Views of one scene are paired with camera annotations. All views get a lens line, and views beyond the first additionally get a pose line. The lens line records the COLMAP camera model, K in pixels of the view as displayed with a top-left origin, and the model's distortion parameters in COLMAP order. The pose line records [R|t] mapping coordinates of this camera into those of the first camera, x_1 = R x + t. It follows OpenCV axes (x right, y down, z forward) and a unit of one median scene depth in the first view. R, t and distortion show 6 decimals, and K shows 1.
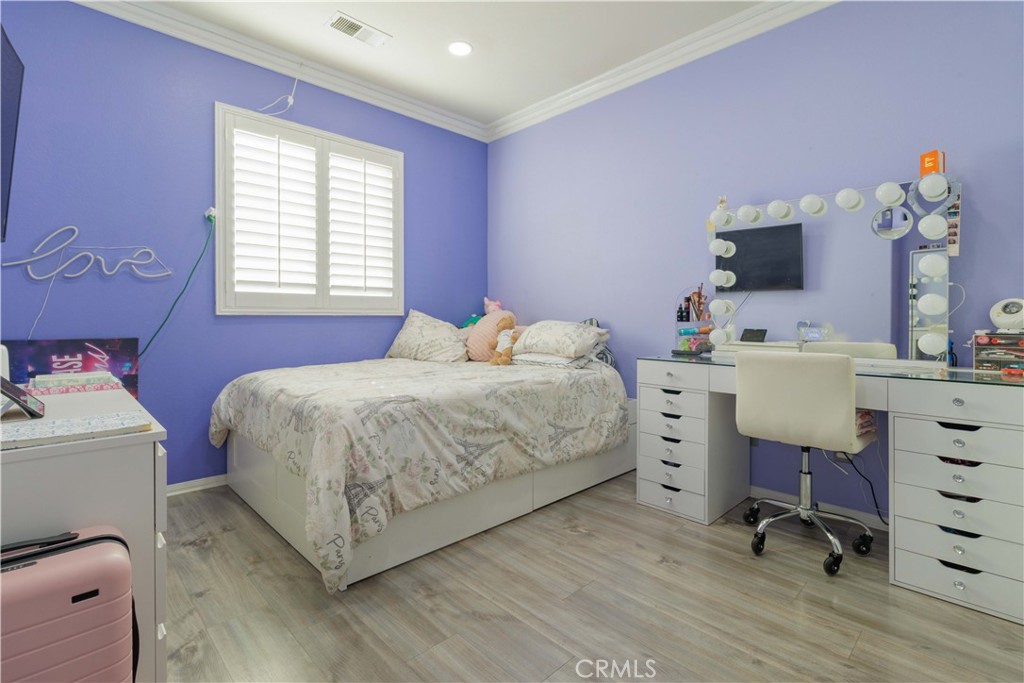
lens RADIAL K [[474.6, 0, 523.4], [0, 474.6, 319.8], [0, 0, 1]] dist [0.004862, 0.000170]
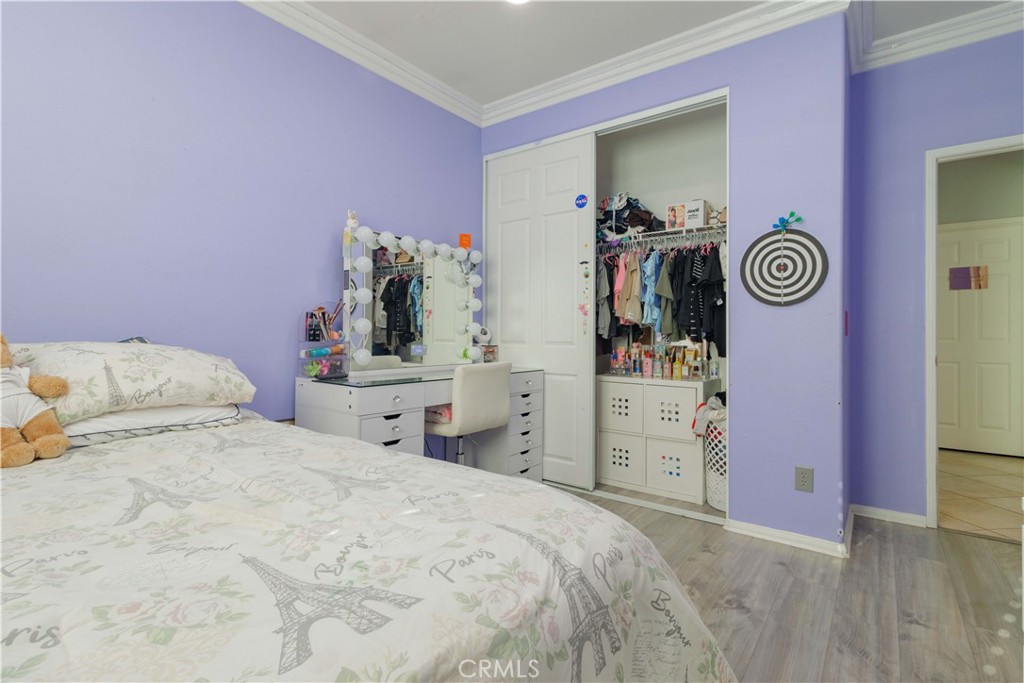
lens RADIAL K [[474.6, 0, 523.4], [0, 474.6, 319.8], [0, 0, 1]] dist [0.004862, 0.000170]
pose [[-0.143681, 0.032739, 0.989082, -0.574603], [-0.005252, 0.999413, -0.033844, -0.008012], [-0.989610, -0.010058, -0.143425, 0.775032]]
